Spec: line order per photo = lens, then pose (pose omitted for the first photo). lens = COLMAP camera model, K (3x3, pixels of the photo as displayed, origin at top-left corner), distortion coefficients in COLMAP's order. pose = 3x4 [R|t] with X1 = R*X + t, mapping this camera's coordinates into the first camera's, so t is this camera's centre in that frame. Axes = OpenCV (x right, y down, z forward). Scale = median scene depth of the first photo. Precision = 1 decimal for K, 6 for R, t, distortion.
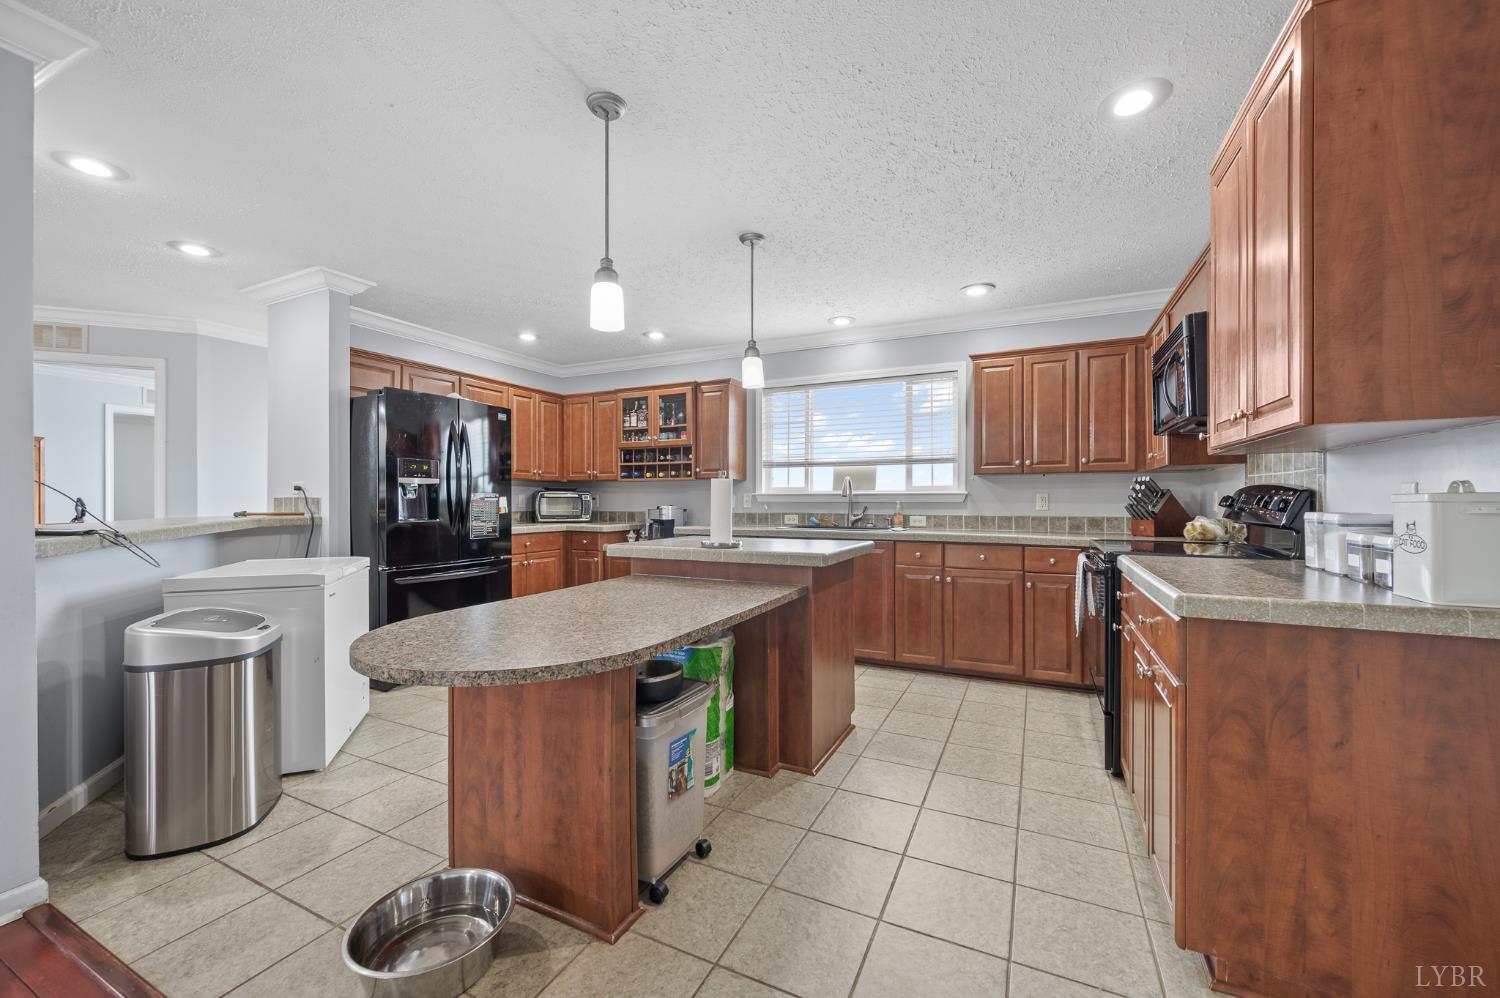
lens RADIAL K [[592.1, 0, 744.1], [0, 592.1, 498.2], [0, 0, 1]] dist [-0.003703, -0.000121]
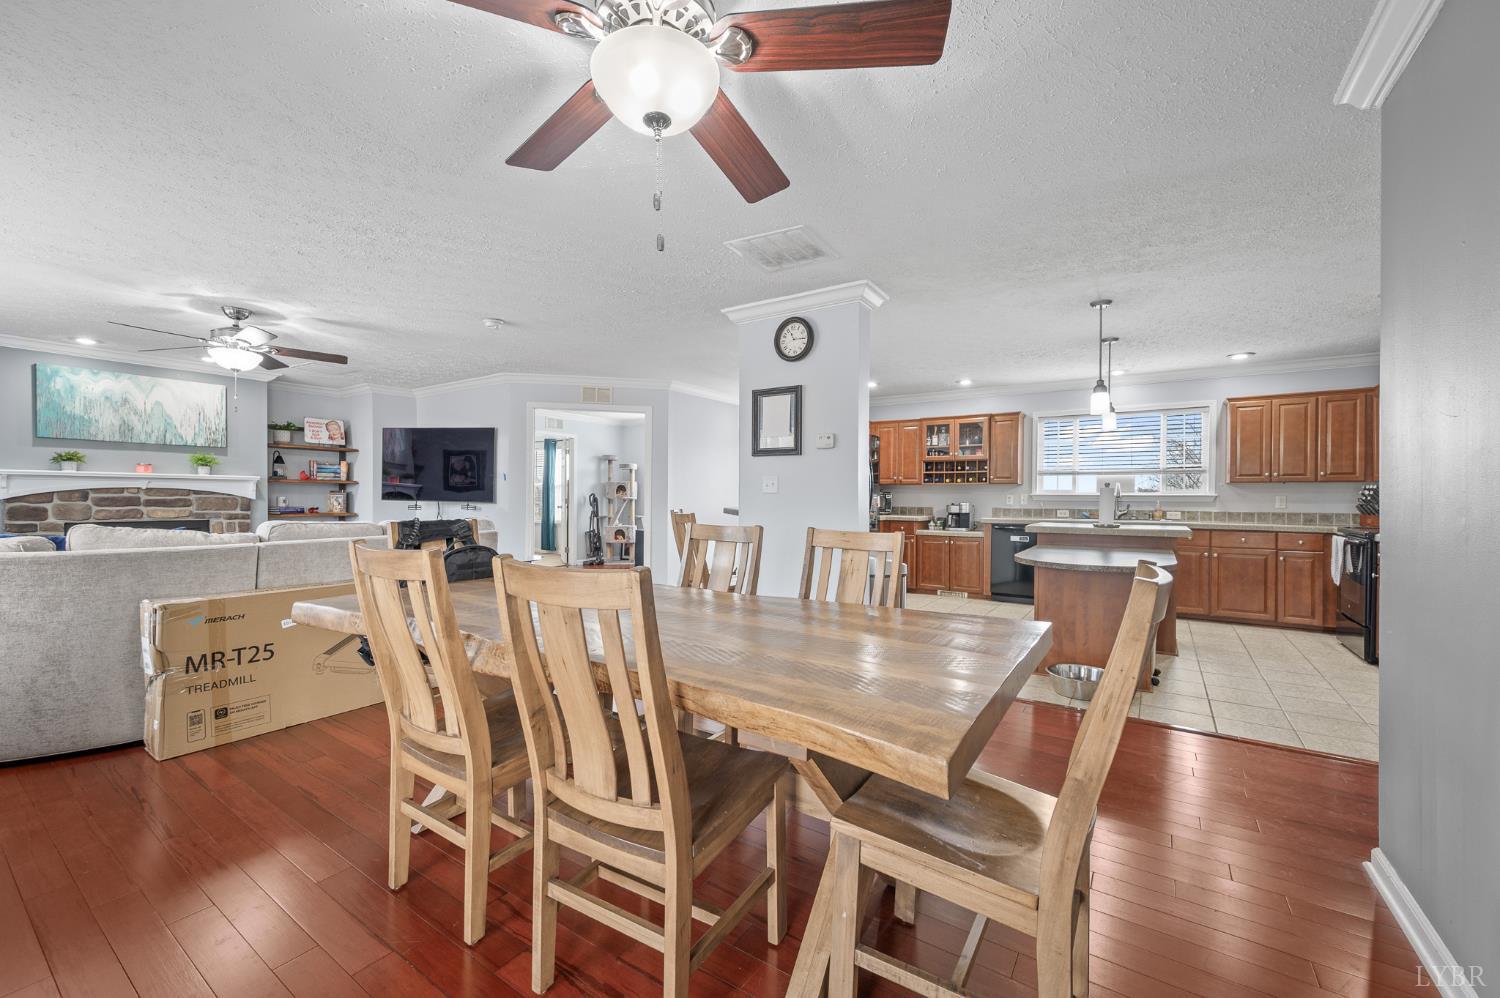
lens RADIAL K [[592.1, 0, 747.8], [0, 592.1, 497.9], [0, 0, 1]] dist [-0.003703, -0.000121]
pose [[0.989297, 0.007042, -0.145745, -0.528804], [-0.006449, 0.999969, 0.004539, -0.002183], [0.145772, -0.003551, 0.989312, -0.549362]]
